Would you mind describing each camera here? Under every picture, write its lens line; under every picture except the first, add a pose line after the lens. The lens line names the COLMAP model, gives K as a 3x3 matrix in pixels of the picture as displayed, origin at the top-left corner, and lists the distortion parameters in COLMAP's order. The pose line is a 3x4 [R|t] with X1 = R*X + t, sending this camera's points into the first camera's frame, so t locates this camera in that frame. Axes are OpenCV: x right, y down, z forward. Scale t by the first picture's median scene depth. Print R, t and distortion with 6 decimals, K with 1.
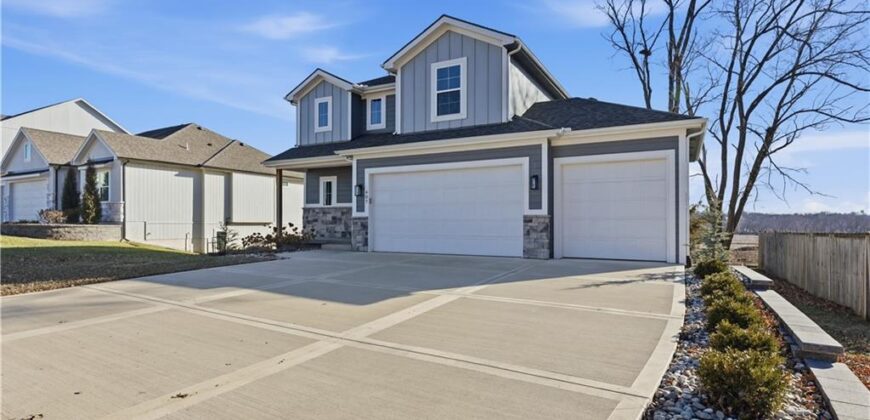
lens RADIAL K [[456.0, 0, 423.9], [0, 456.0, 223.3], [0, 0, 1]] dist [0.000156, -0.000123]
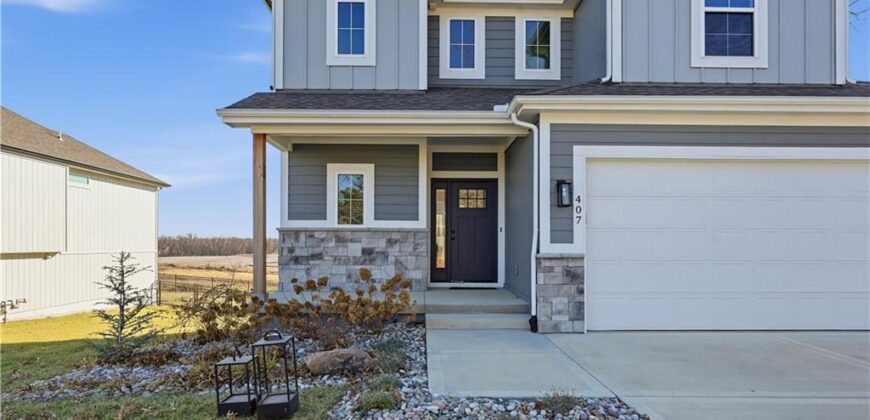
lens RADIAL K [[461.0, 0, 429.6], [0, 461.0, 243.7], [0, 0, 1]] dist [-0.000136, -0.000394]
pose [[0.864350, 0.000285, 0.502891, -0.473755], [-0.000974, 0.999999, 0.001108, -0.024743], [-0.502890, -0.001447, 0.864349, 0.679133]]
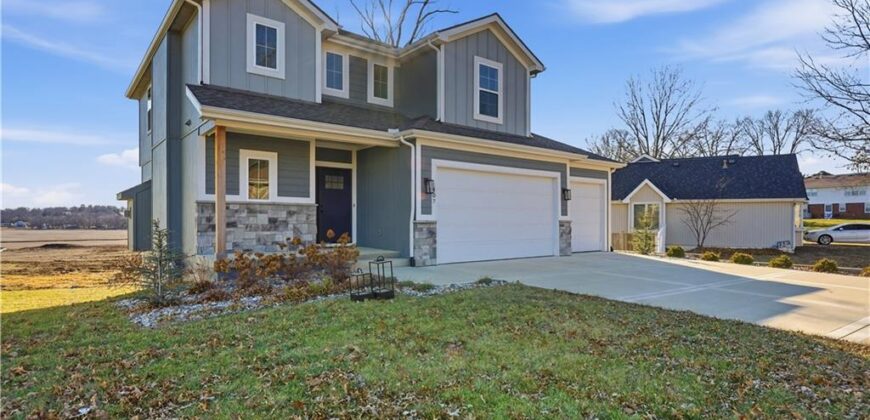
lens RADIAL K [[456.0, 0, 423.9], [0, 456.0, 223.3], [0, 0, 1]] dist [0.000156, -0.000123]
pose [[0.389136, -0.008155, 0.921144, -0.846130], [-0.002972, 0.999944, 0.010108, -0.017788], [-0.921175, -0.006671, 0.389091, 0.705841]]
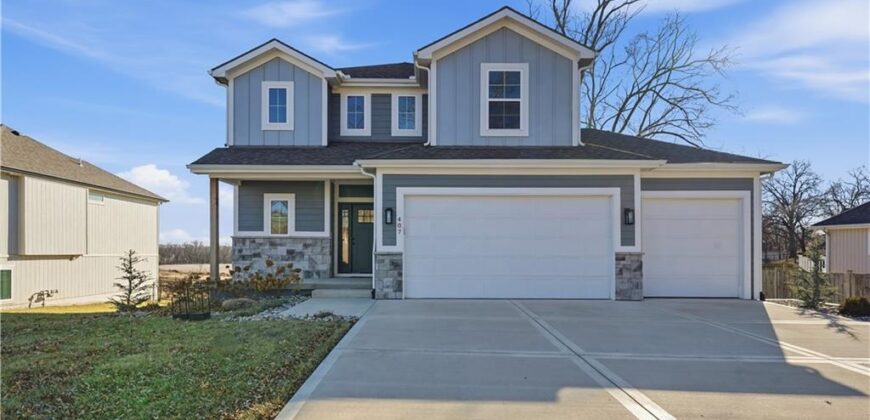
lens RADIAL K [[465.5, 0, 425.9], [0, 465.5, 253.9], [0, 0, 1]] dist [-0.000305, -0.000114]
pose [[0.874255, -0.001149, 0.485466, -0.453408], [-0.001863, 0.999982, 0.005722, -0.015772], [-0.485464, -0.005907, 0.874237, 0.312024]]
